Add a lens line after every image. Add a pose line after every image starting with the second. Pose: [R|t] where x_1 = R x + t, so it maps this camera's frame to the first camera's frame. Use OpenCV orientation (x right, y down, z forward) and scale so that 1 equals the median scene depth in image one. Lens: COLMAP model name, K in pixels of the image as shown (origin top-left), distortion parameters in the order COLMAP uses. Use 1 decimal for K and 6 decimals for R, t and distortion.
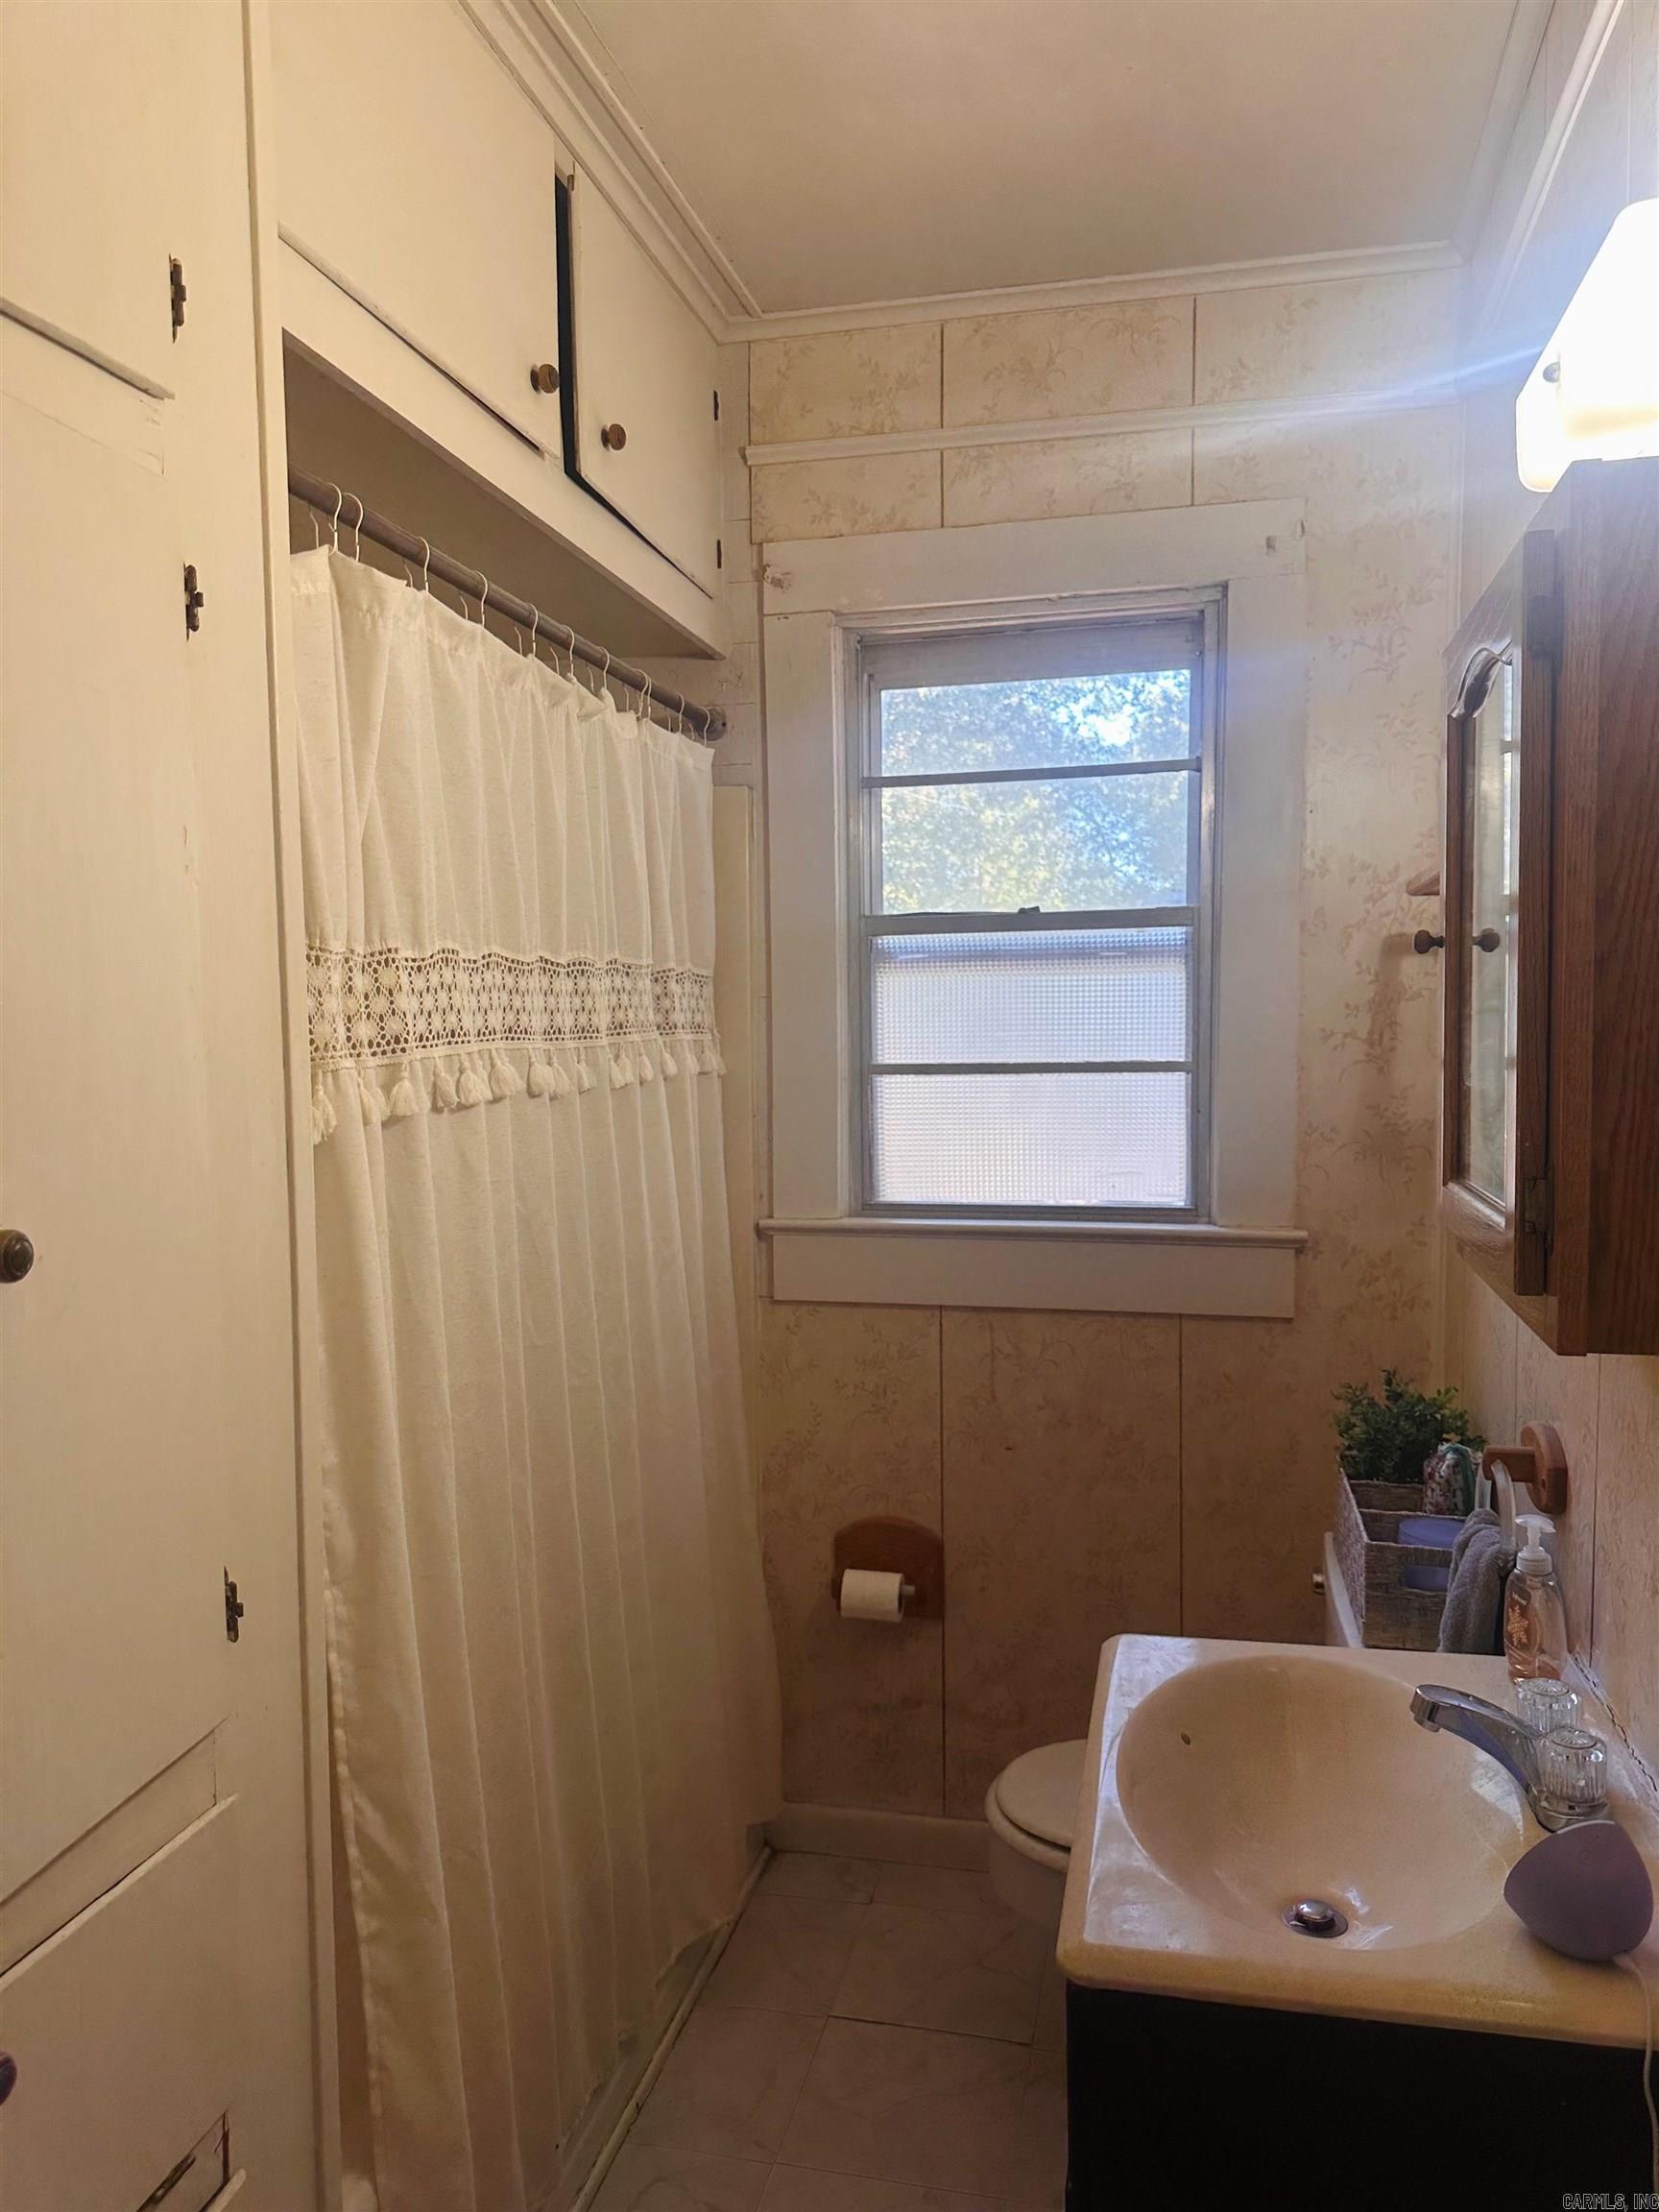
lens RADIAL K [[1542.4, 0, 829.5], [0, 1542.4, 1106.0], [0, 0, 1]] dist [0.174931, -0.313435]
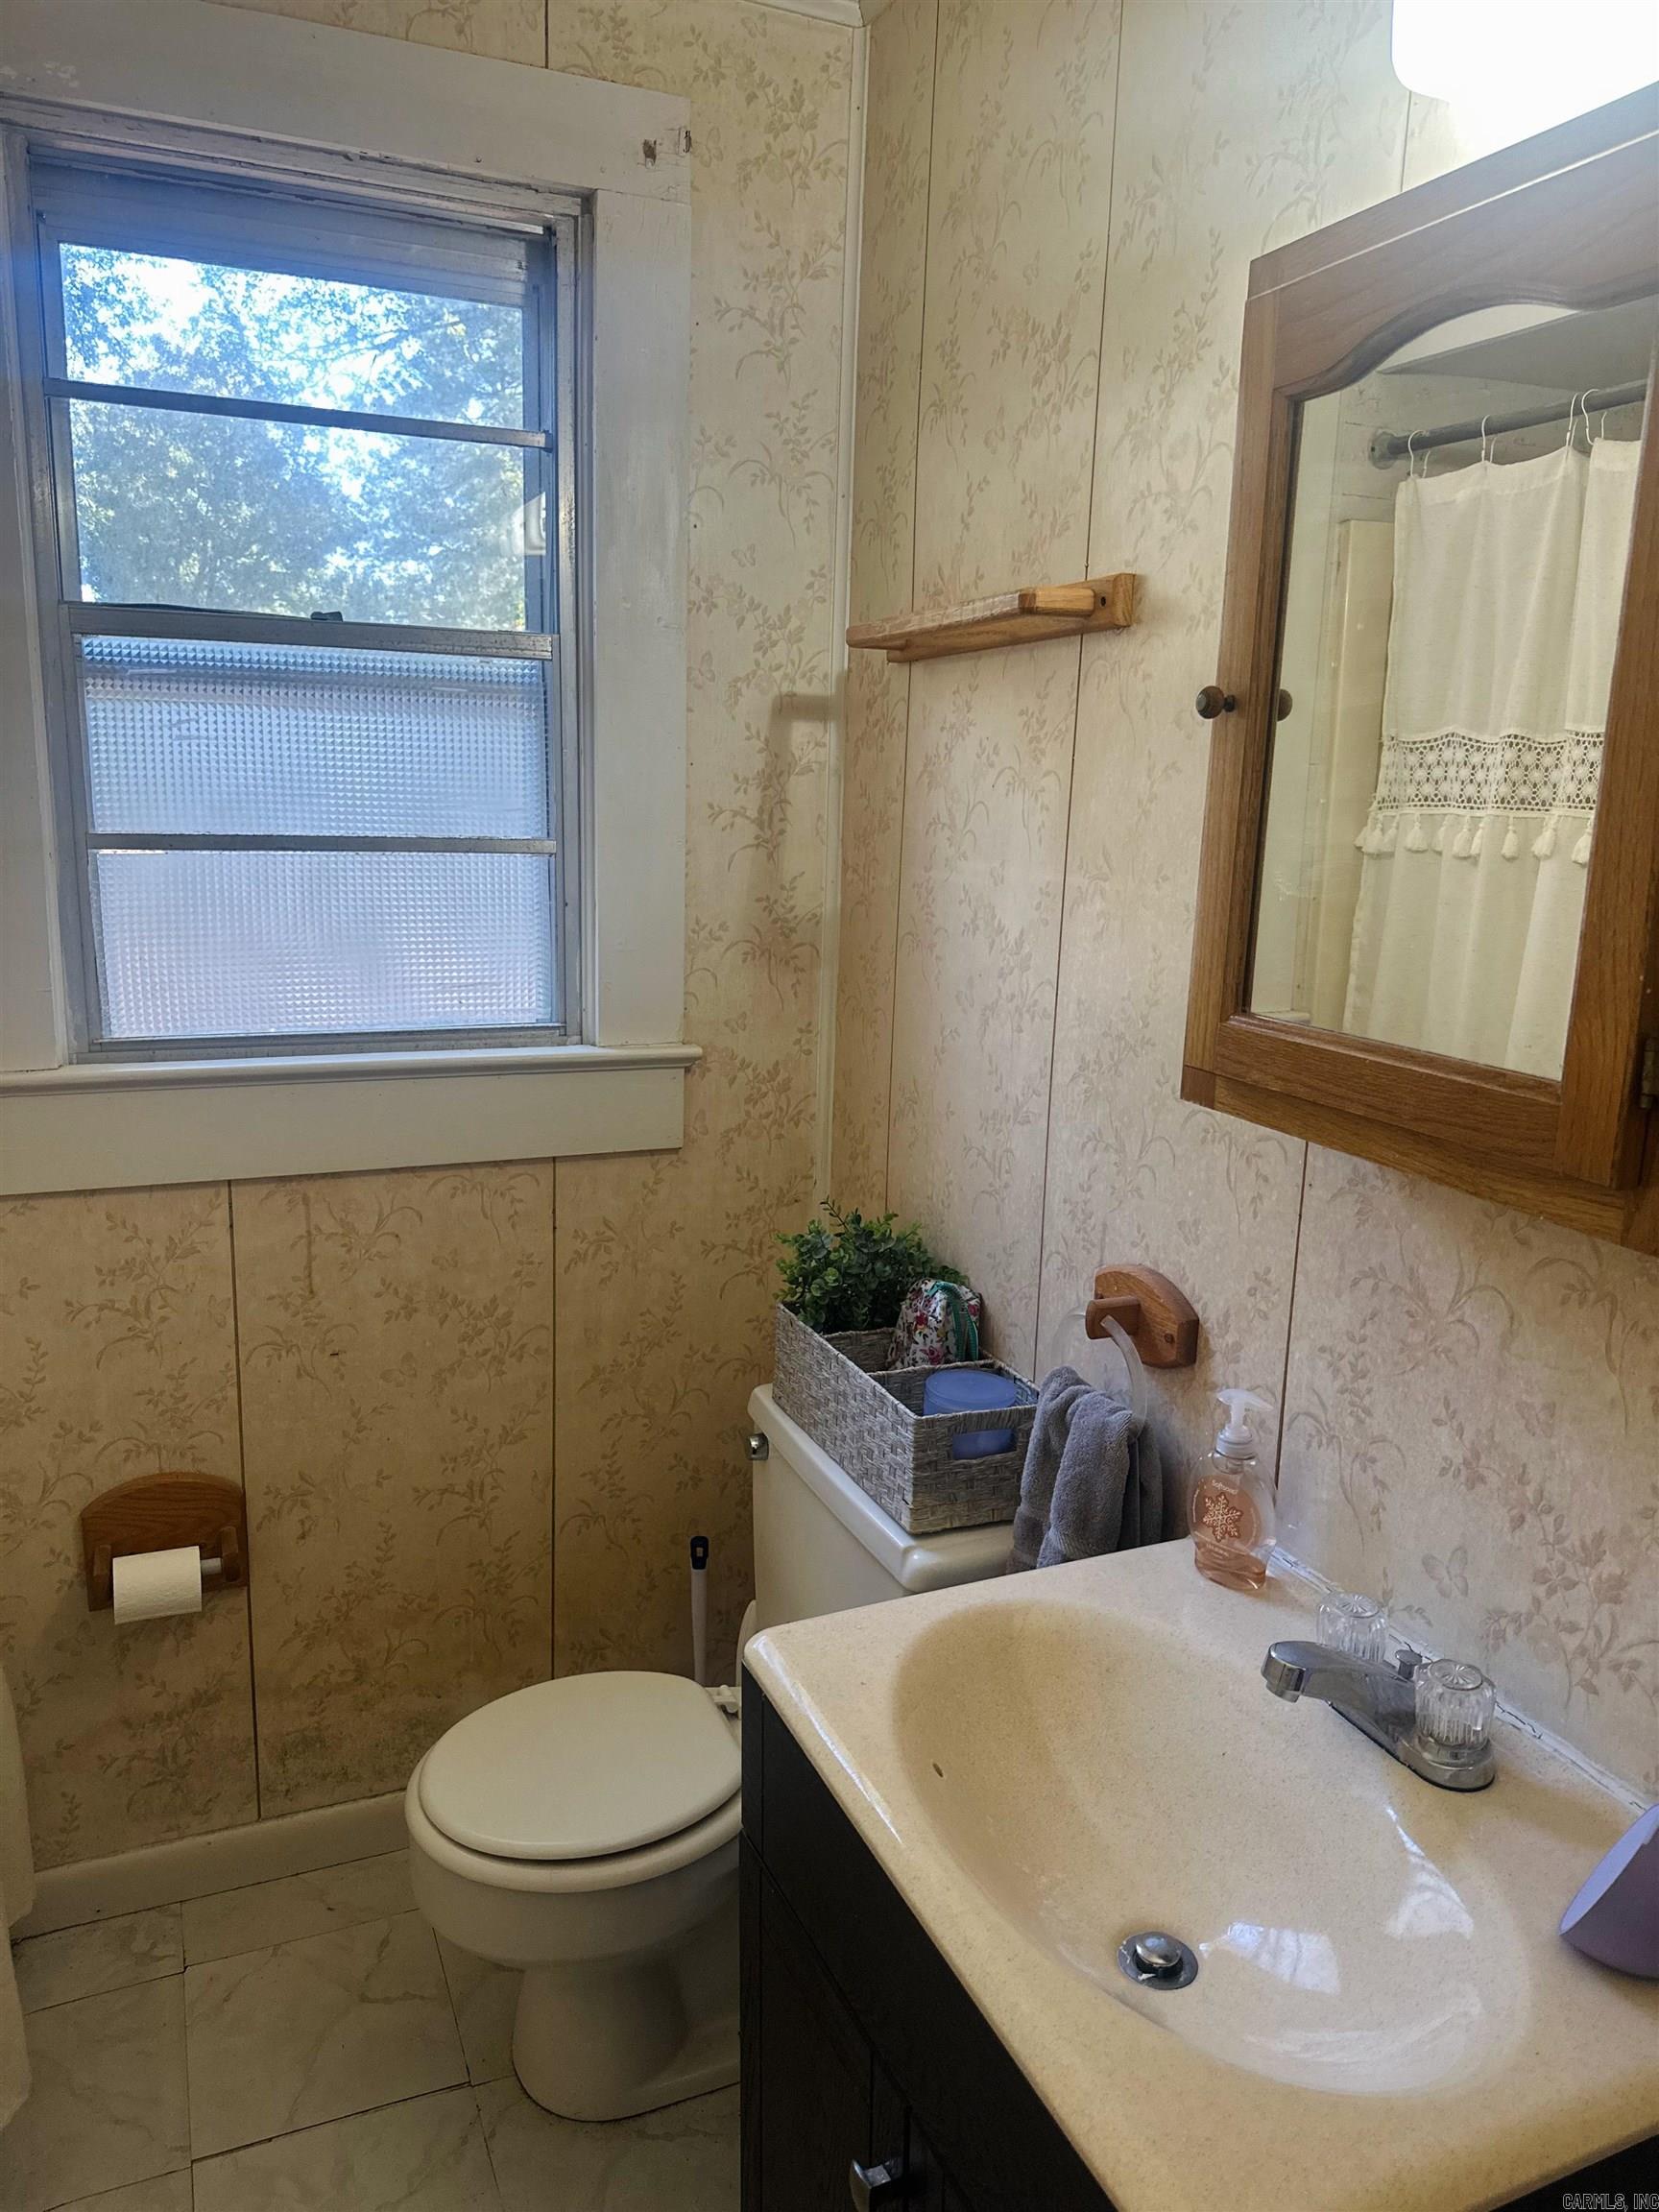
lens RADIAL K [[1542.4, 0, 829.5], [0, 1542.4, 1106.0], [0, 0, 1]] dist [0.174931, -0.313435]
pose [[0.805766, -0.086915, 0.585821, -0.134363], [-0.001916, 0.988785, 0.149335, -0.014082], [-0.592231, -0.121452, 0.796563, 0.278768]]
